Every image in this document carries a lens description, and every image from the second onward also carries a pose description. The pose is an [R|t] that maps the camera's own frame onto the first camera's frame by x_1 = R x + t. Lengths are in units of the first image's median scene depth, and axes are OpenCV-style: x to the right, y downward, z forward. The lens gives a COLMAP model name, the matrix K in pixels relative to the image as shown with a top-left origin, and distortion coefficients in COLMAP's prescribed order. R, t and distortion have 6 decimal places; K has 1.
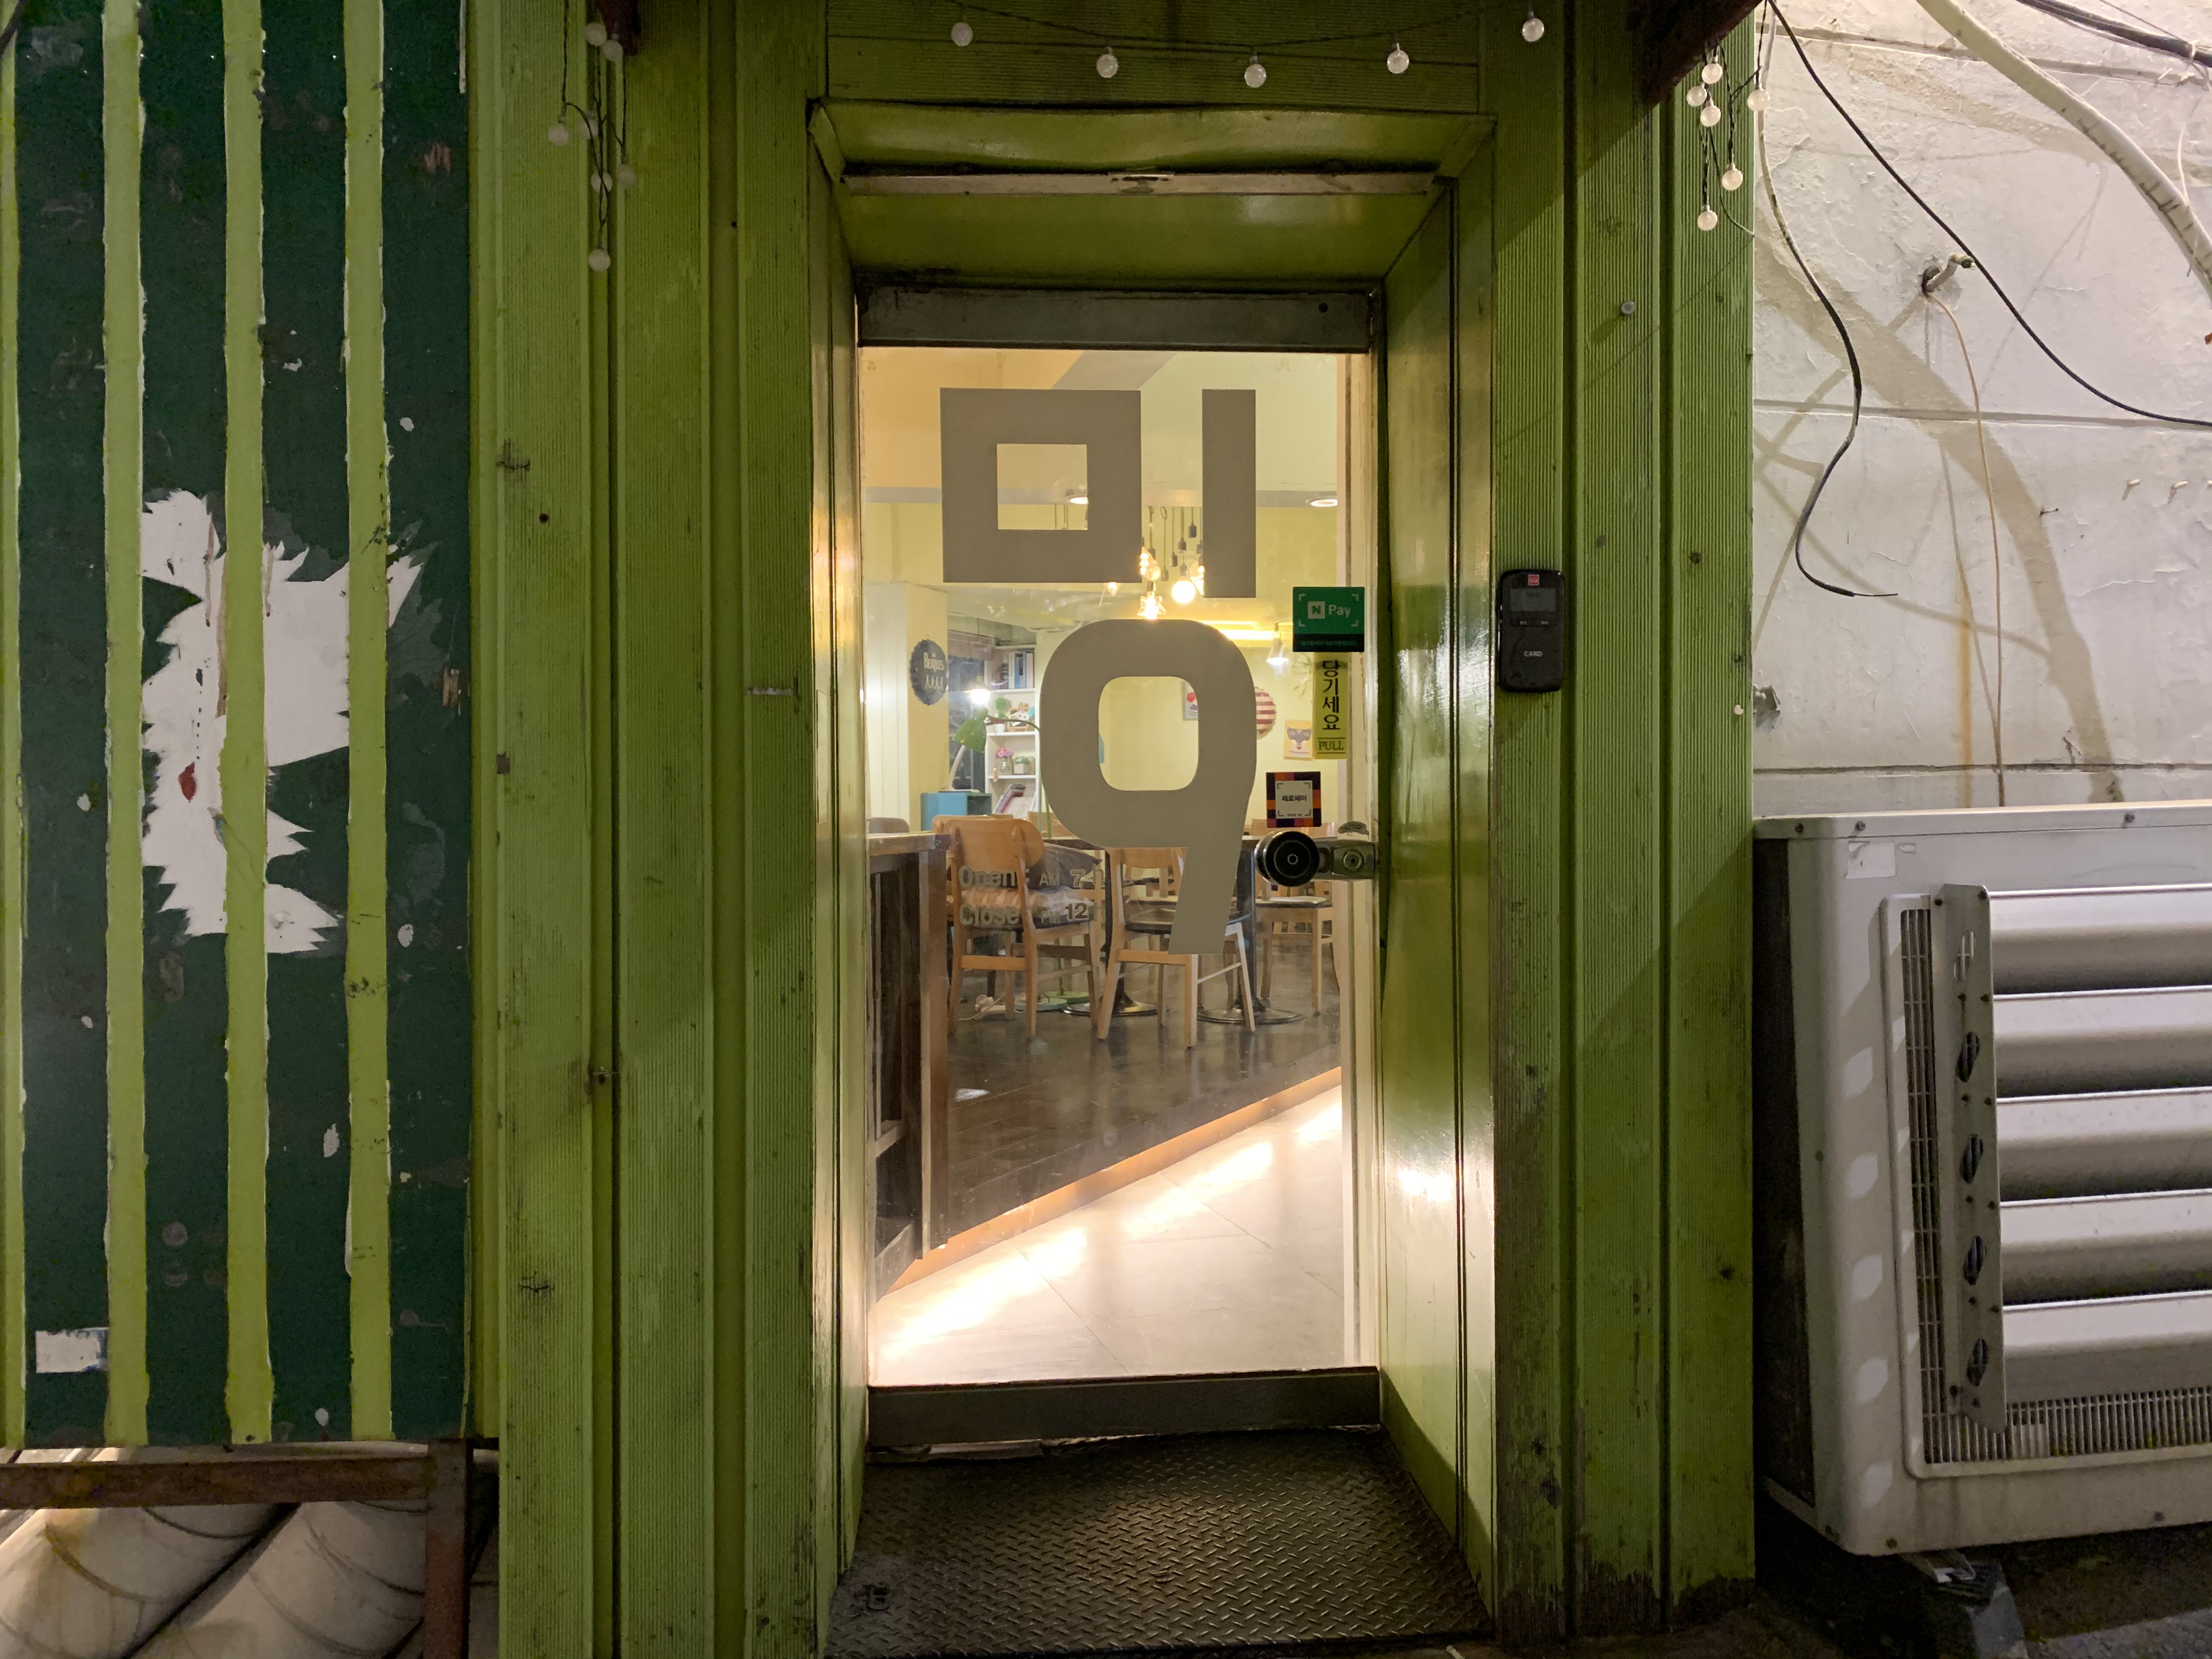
lens RADIAL K [[1667.9, 0, 1106.0], [0, 1667.9, 829.5], [0, 0, 1]] dist [-0.007813, -0.006688]
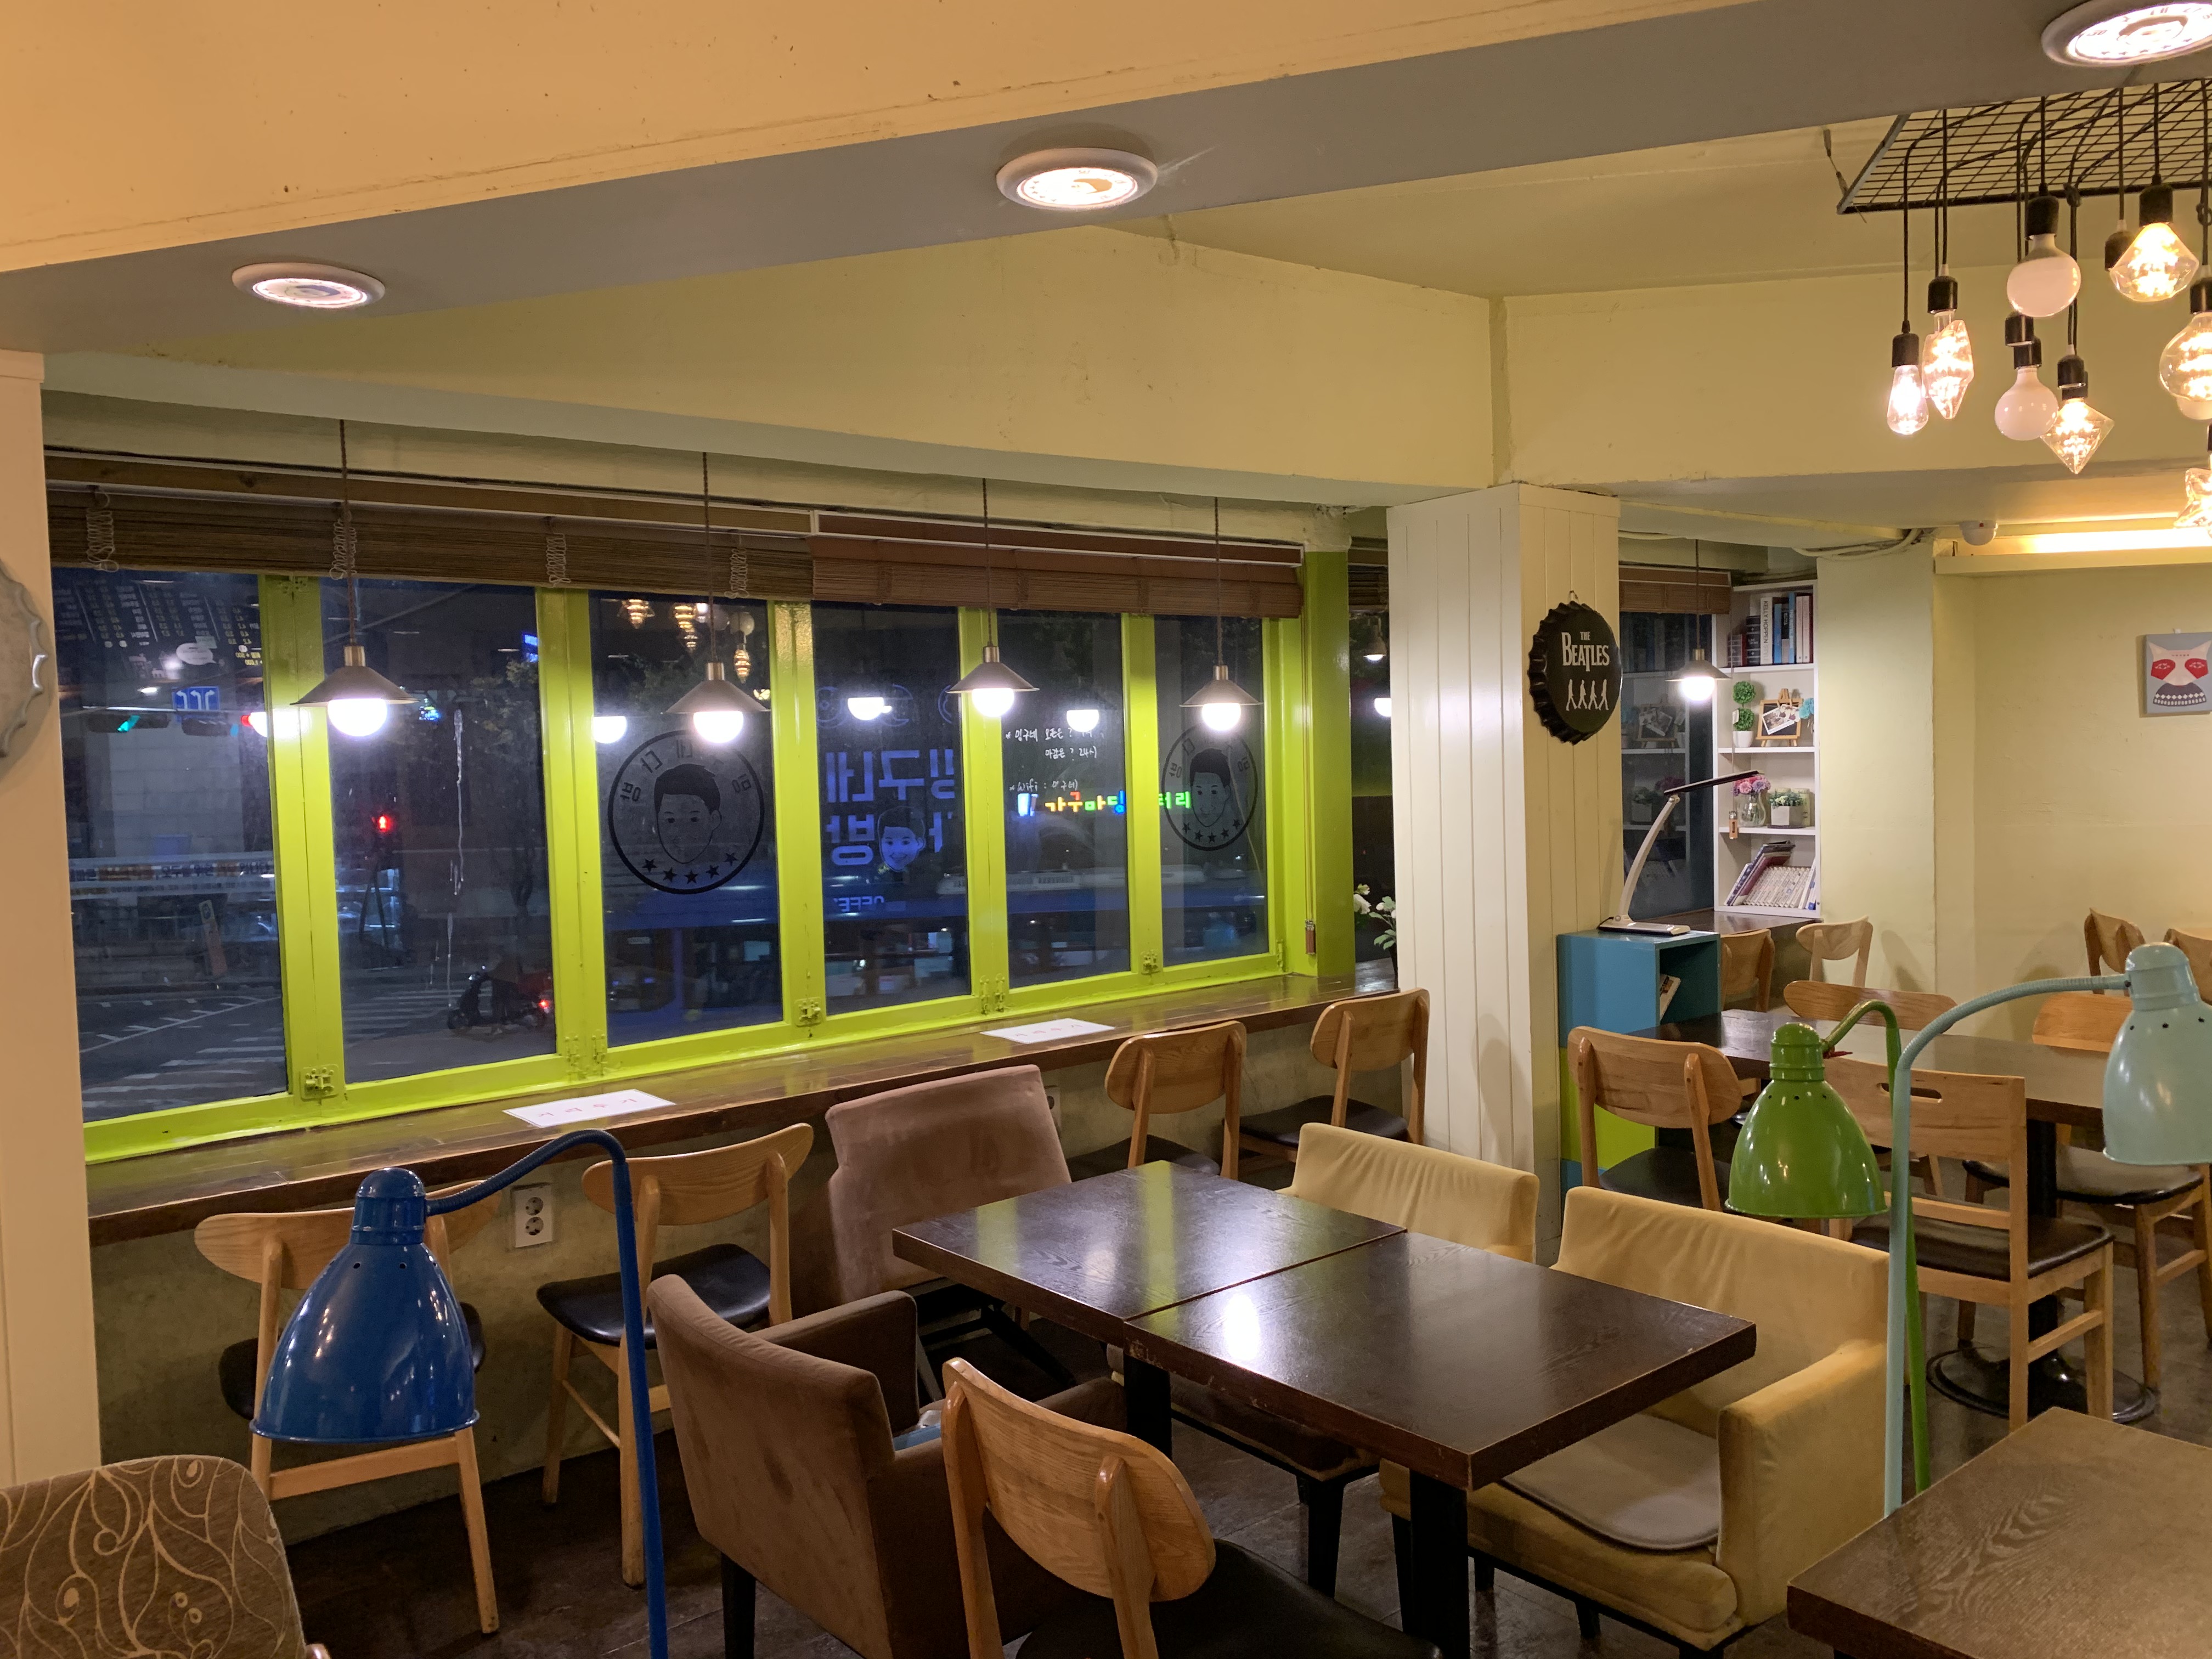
lens RADIAL K [[1667.9, 0, 1106.0], [0, 1667.9, 829.5], [0, 0, 1]] dist [-0.007813, -0.006688]
pose [[0.907966, 0.005017, -0.419015, -0.025622], [0.020602, 0.998185, 0.056594, -0.067789], [0.418538, -0.060018, 0.906214, 0.445245]]
